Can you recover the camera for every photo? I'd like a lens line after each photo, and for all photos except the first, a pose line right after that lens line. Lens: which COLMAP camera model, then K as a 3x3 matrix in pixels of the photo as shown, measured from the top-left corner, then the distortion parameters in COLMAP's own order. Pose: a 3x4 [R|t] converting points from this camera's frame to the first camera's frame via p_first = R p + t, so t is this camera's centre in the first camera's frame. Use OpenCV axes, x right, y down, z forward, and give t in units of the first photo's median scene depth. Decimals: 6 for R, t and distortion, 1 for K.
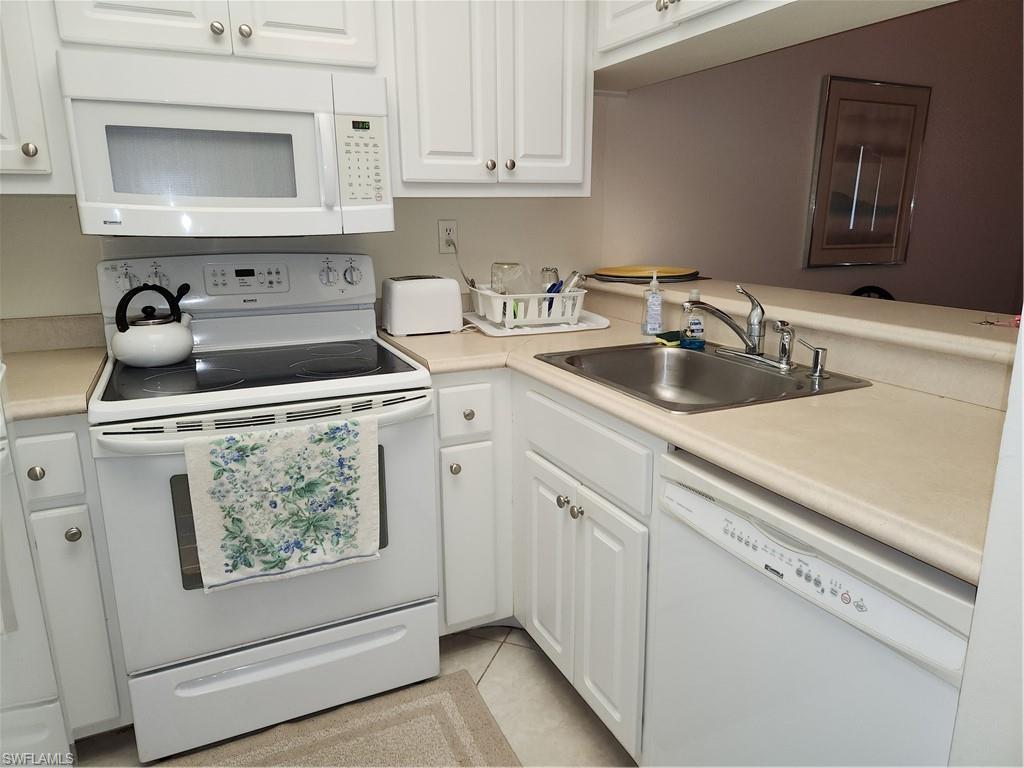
lens RADIAL K [[688.1, 0, 511.3], [0, 688.1, 384.9], [0, 0, 1]] dist [0.011024, -0.001806]
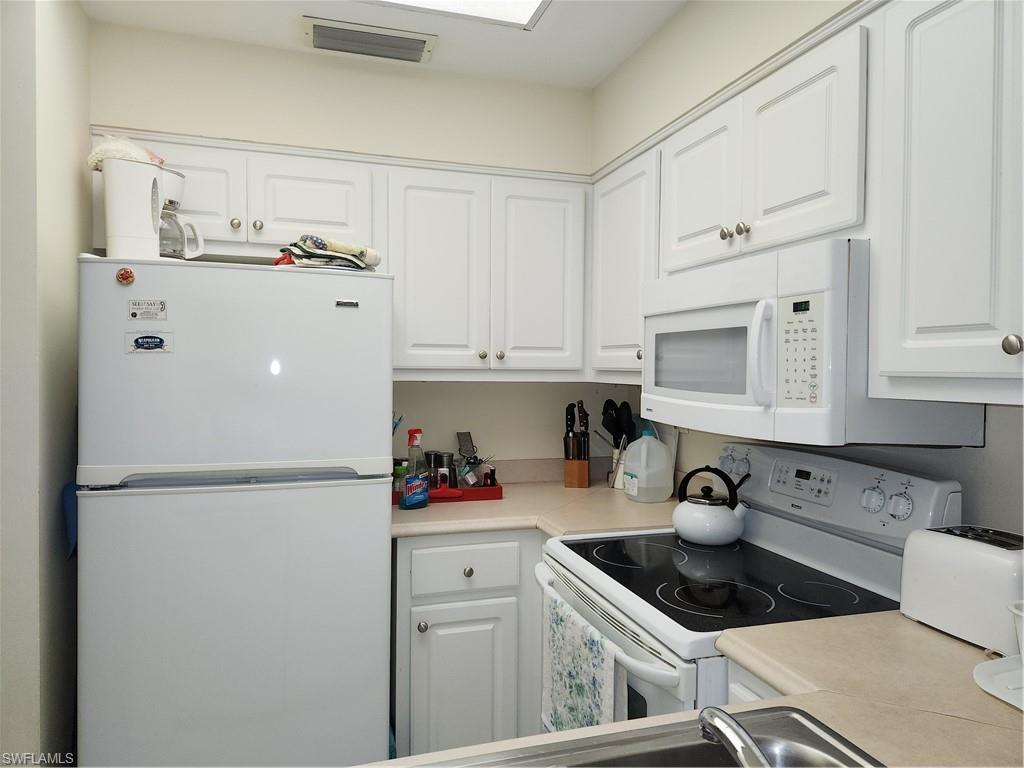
lens RADIAL K [[688.1, 0, 512.0], [0, 688.1, 380.0], [0, 0, 1]] dist [0.011024, -0.001806]
pose [[-0.142914, 0.019135, -0.989550, 0.575905], [-0.248293, 0.967147, 0.054561, -0.256890], [0.958085, 0.253496, -0.133468, 0.806010]]
